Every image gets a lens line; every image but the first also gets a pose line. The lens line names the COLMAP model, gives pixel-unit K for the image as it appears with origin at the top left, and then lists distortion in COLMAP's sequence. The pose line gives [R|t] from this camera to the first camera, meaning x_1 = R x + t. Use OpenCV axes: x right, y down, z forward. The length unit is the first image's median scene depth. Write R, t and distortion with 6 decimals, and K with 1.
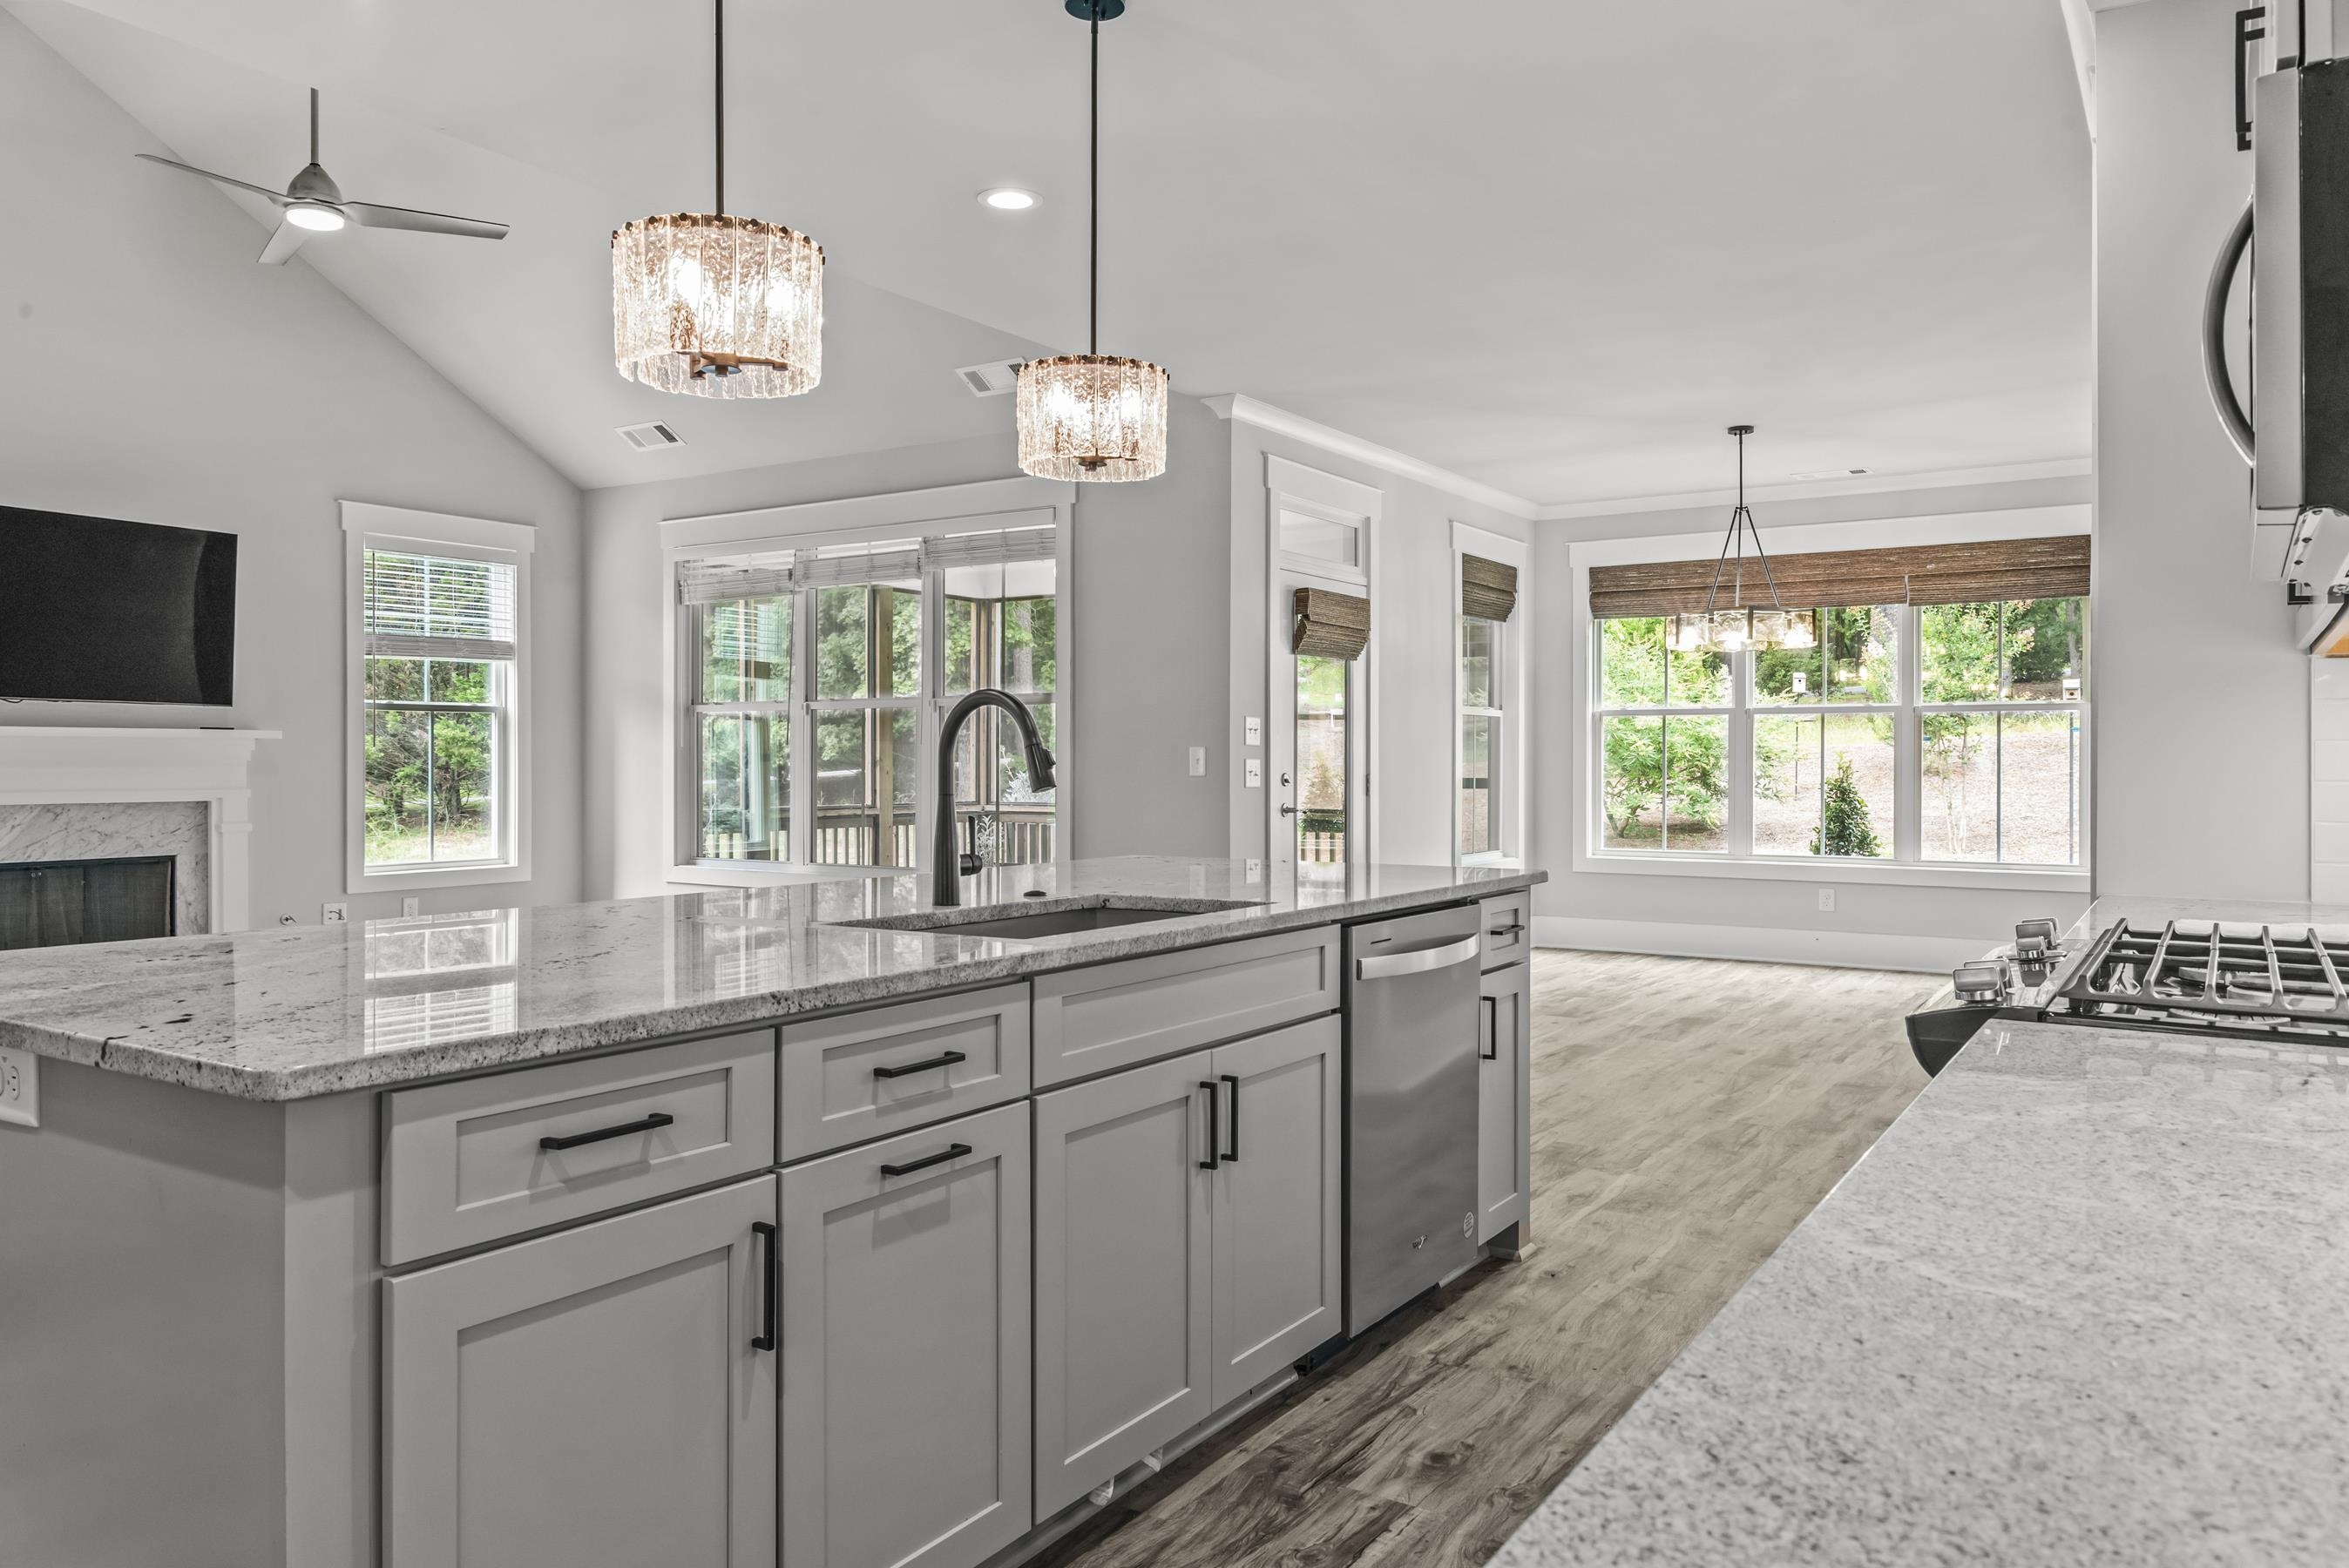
lens RADIAL K [[1509.1, 0, 1176.8], [0, 1509.1, 751.3], [0, 0, 1]] dist [-0.001986, -0.036510]
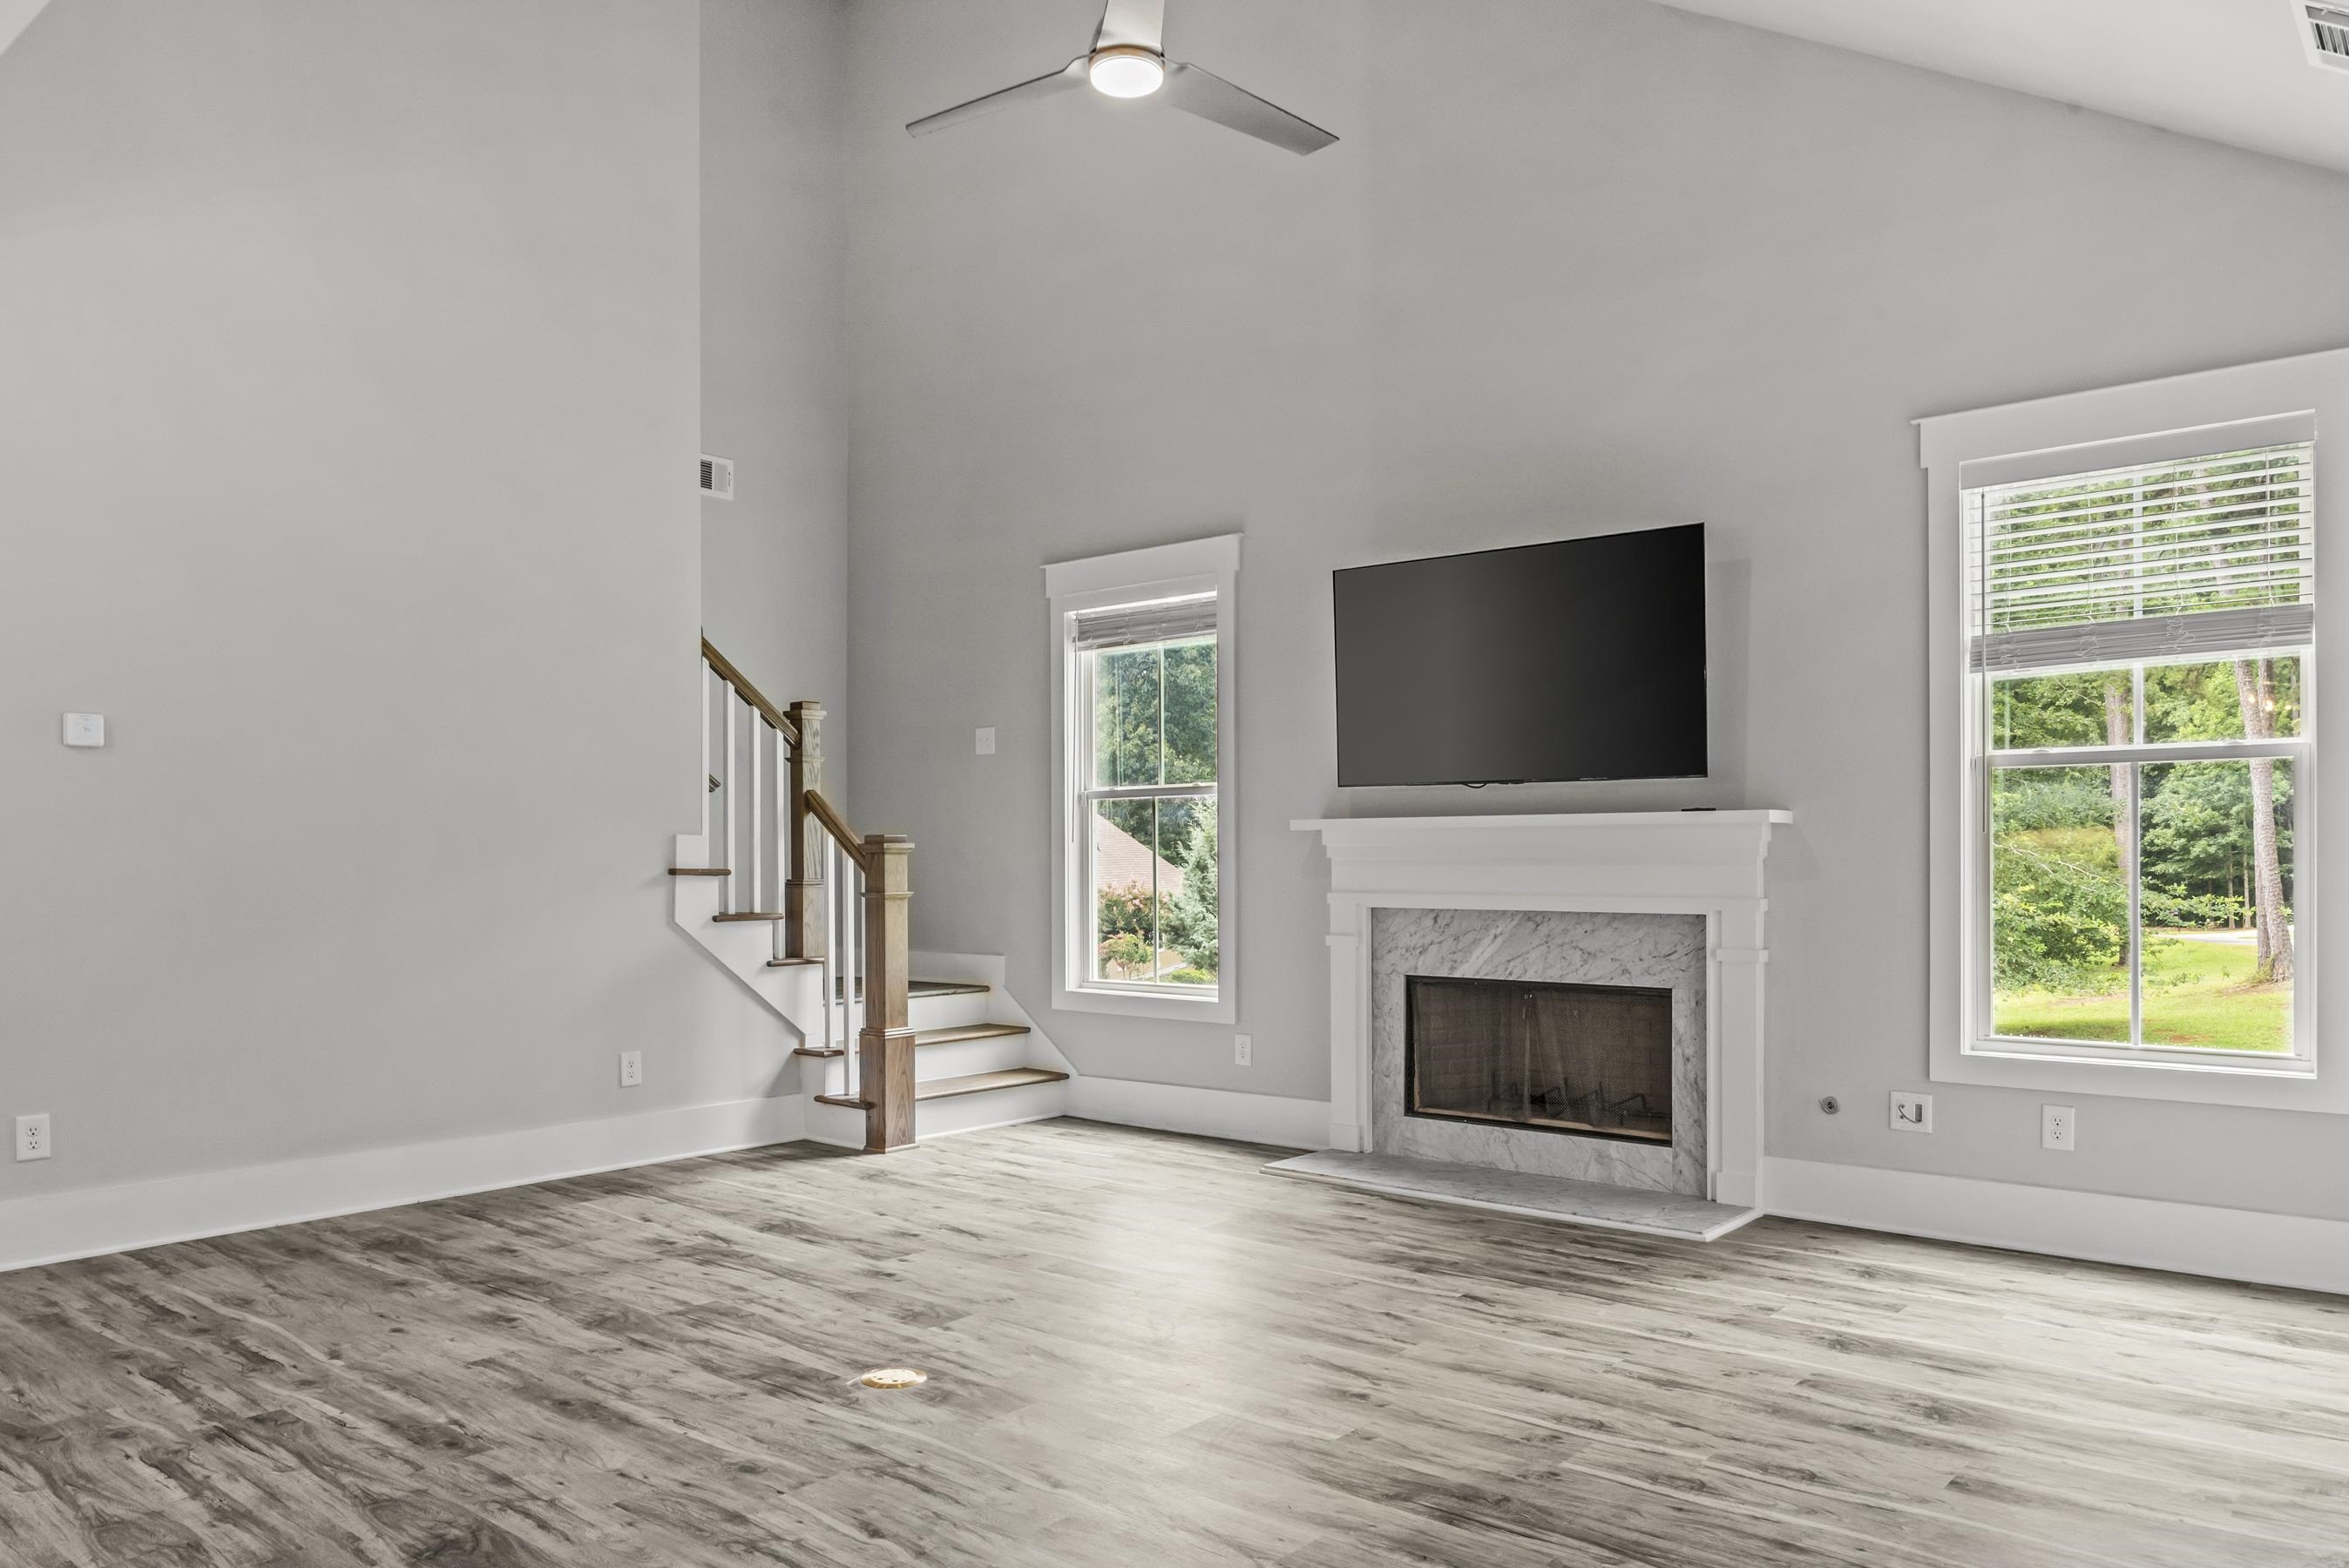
lens RADIAL K [[1610.2, 0, 1179.0], [0, 1610.2, 858.5], [0, 0, 1]] dist [-0.008249, -0.005570]
pose [[-0.085042, 0.002262, -0.996375, 0.117913], [0.004893, 0.999986, 0.001853, 0.004569], [0.996365, -0.004717, -0.085052, 0.826857]]
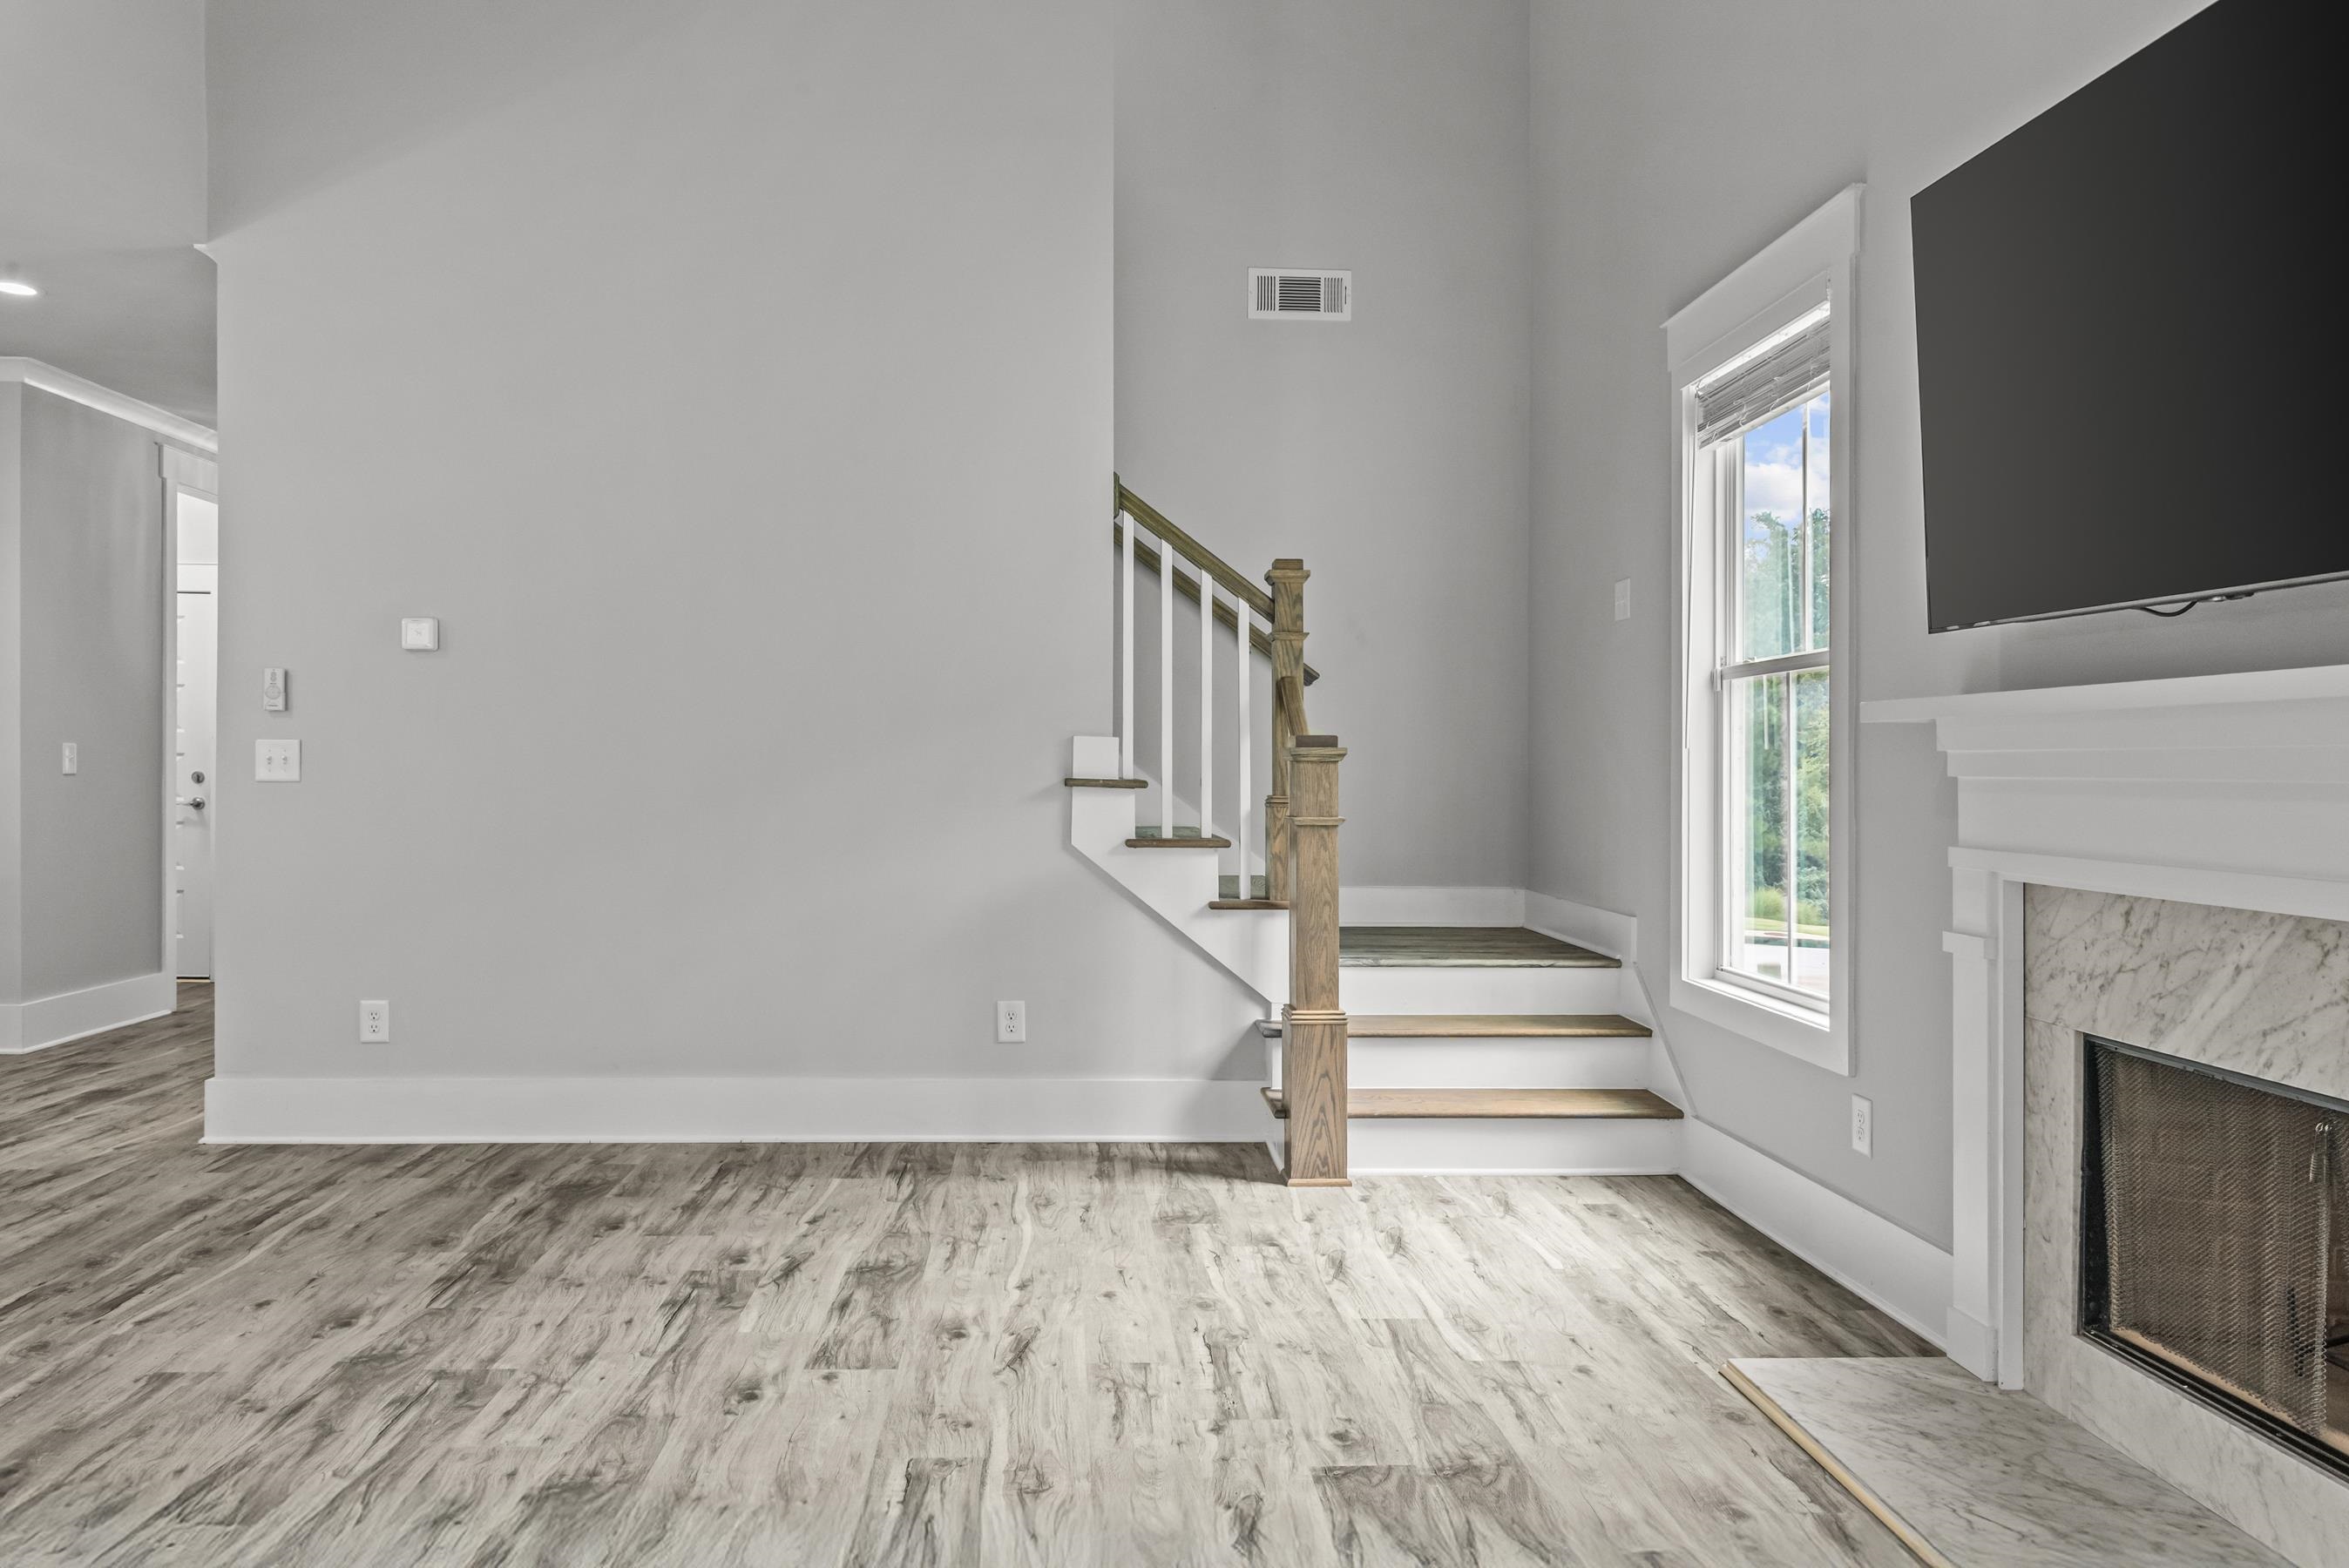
lens RADIAL K [[1587.8, 0, 1148.4], [0, 1587.8, 776.4], [0, 0, 1]] dist [-0.001664, -0.007523]
pose [[-0.785925, -0.004434, -0.618306, -0.328661], [-0.009439, 0.999944, 0.004828, 0.006092], [0.618250, 0.009631, -0.785922, 1.040907]]
